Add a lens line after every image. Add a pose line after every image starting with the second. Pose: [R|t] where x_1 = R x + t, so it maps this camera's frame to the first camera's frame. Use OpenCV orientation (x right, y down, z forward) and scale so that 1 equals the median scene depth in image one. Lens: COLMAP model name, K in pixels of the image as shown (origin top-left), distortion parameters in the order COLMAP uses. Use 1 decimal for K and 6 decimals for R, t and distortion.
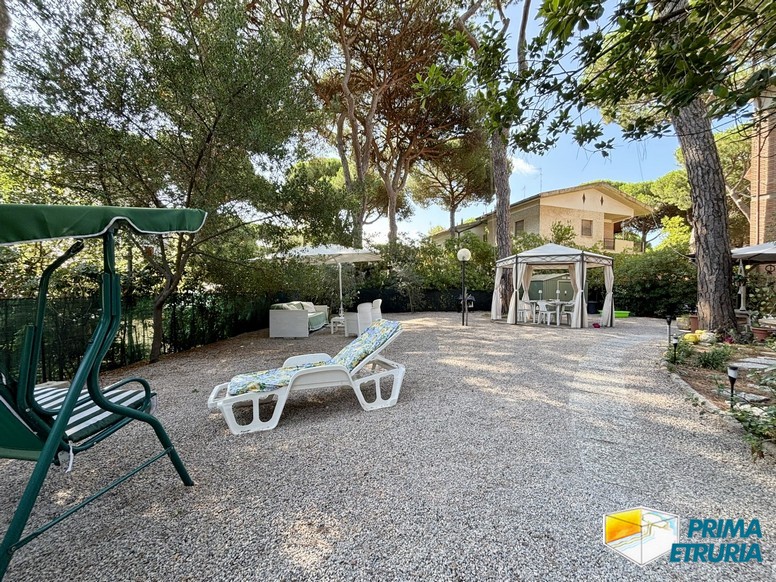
lens RADIAL K [[311.4, 0, 388.0], [0, 311.4, 291.0], [0, 0, 1]] dist [0.002824, 0.000158]
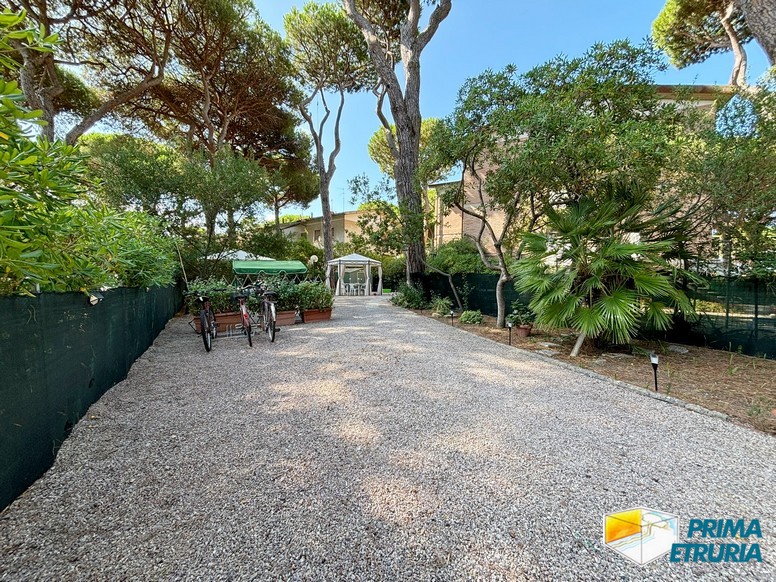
lens RADIAL K [[311.4, 0, 388.0], [0, 311.4, 291.0], [0, 0, 1]] dist [0.002824, 0.000158]
pose [[0.816618, -0.025850, 0.576599, -0.389745], [0.004247, 0.999239, 0.038784, 0.004217], [-0.577162, -0.029223, 0.816106, -0.633869]]
